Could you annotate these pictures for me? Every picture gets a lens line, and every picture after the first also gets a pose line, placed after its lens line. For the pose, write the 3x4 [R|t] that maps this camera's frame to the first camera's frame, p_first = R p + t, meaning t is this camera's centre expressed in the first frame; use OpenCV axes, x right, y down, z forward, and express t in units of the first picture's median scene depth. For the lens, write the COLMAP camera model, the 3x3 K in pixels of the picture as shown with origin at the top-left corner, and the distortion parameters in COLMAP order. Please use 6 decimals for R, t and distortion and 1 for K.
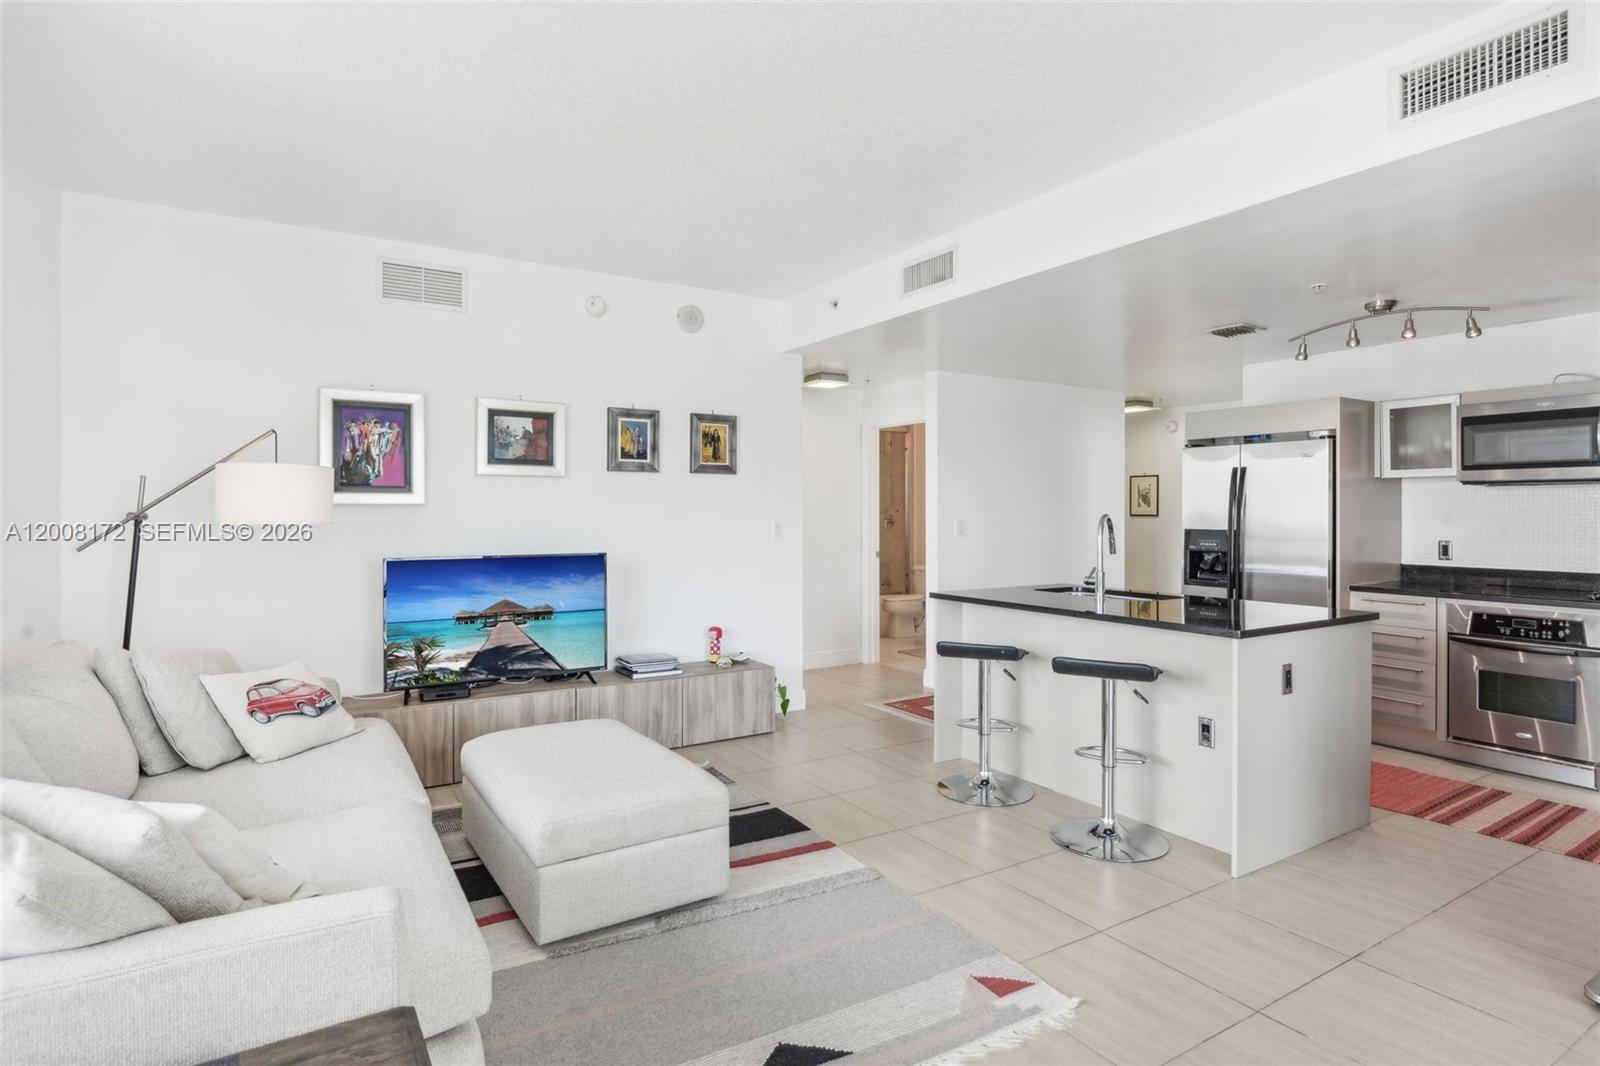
lens RADIAL K [[855.8, 0, 804.4], [0, 855.8, 517.2], [0, 0, 1]] dist [0.005073, -0.000022]
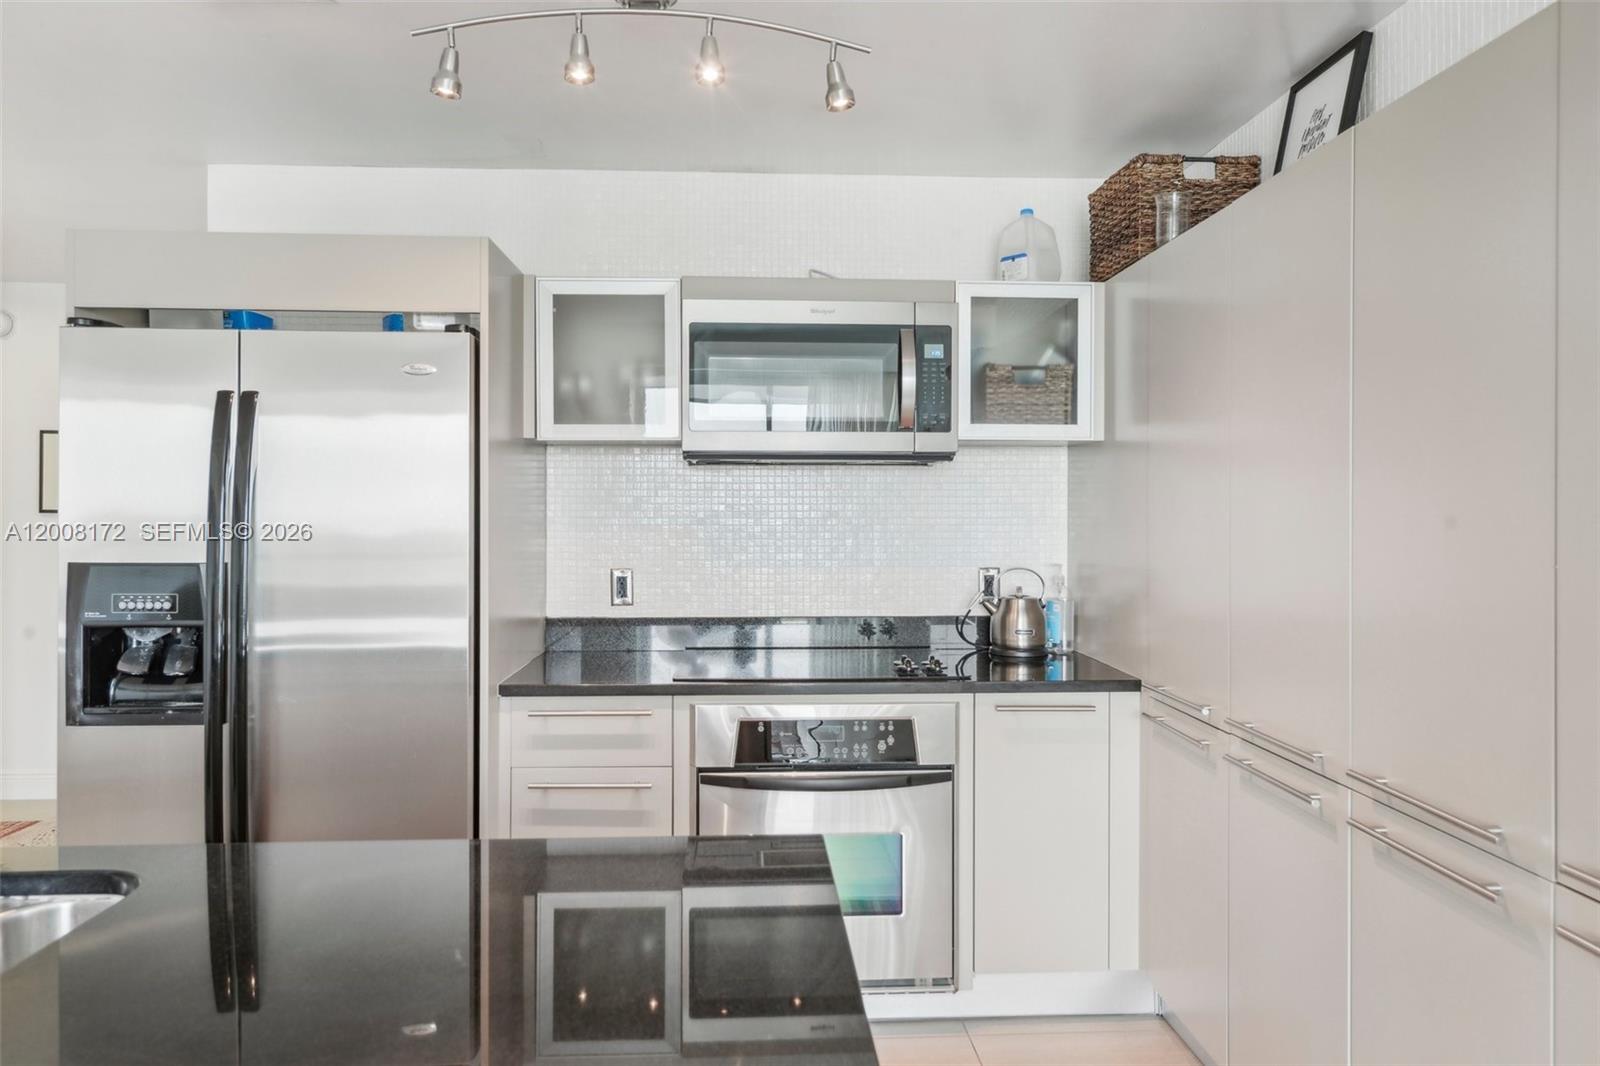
lens RADIAL K [[1080.6, 0, 803.8], [0, 1080.6, 524.0], [0, 0, 1]] dist [-0.003603, 0.000444]
pose [[0.479149, -0.009001, 0.877687, 0.090279], [0.003401, 0.999959, 0.008398, -0.001751], [-0.877727, -0.001039, 0.479160, 0.233151]]
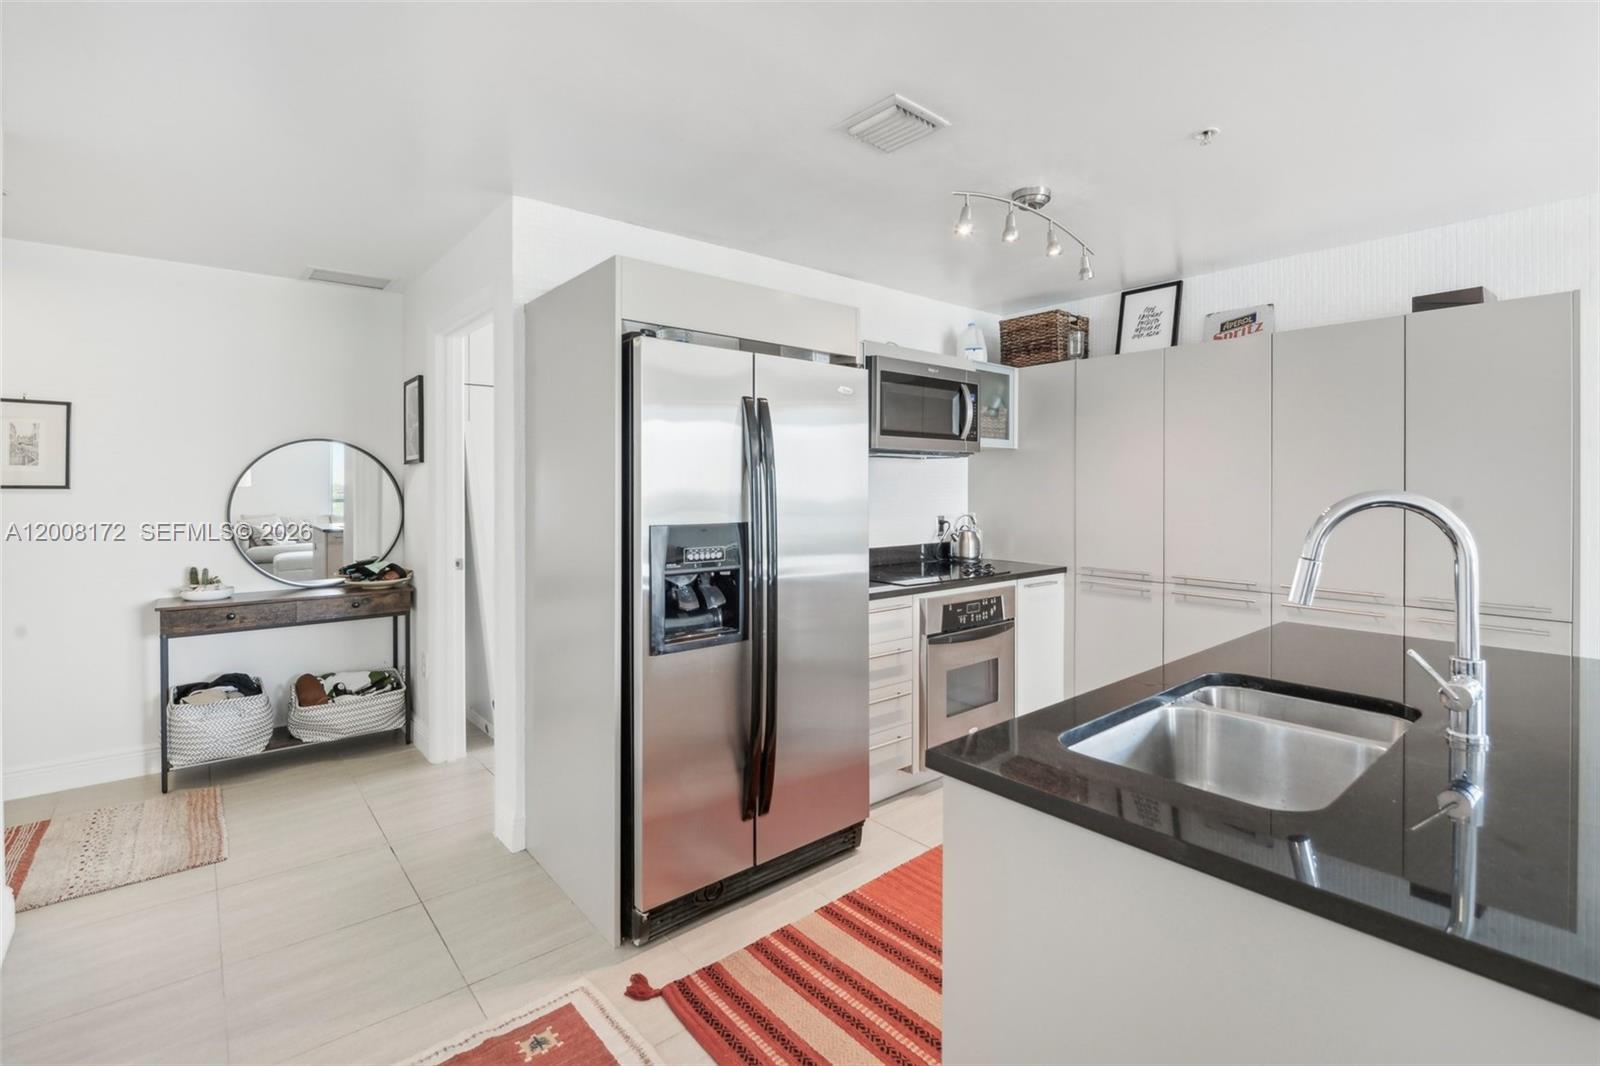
lens RADIAL K [[739.8, 0, 805.8], [0, 739.8, 488.7], [0, 0, 1]] dist [-0.013350, -0.000048]
pose [[-0.149735, -0.002489, 0.988723, 0.029167], [0.006826, 0.999970, 0.003551, -0.002230], [-0.988703, 0.007281, -0.149714, 0.427355]]
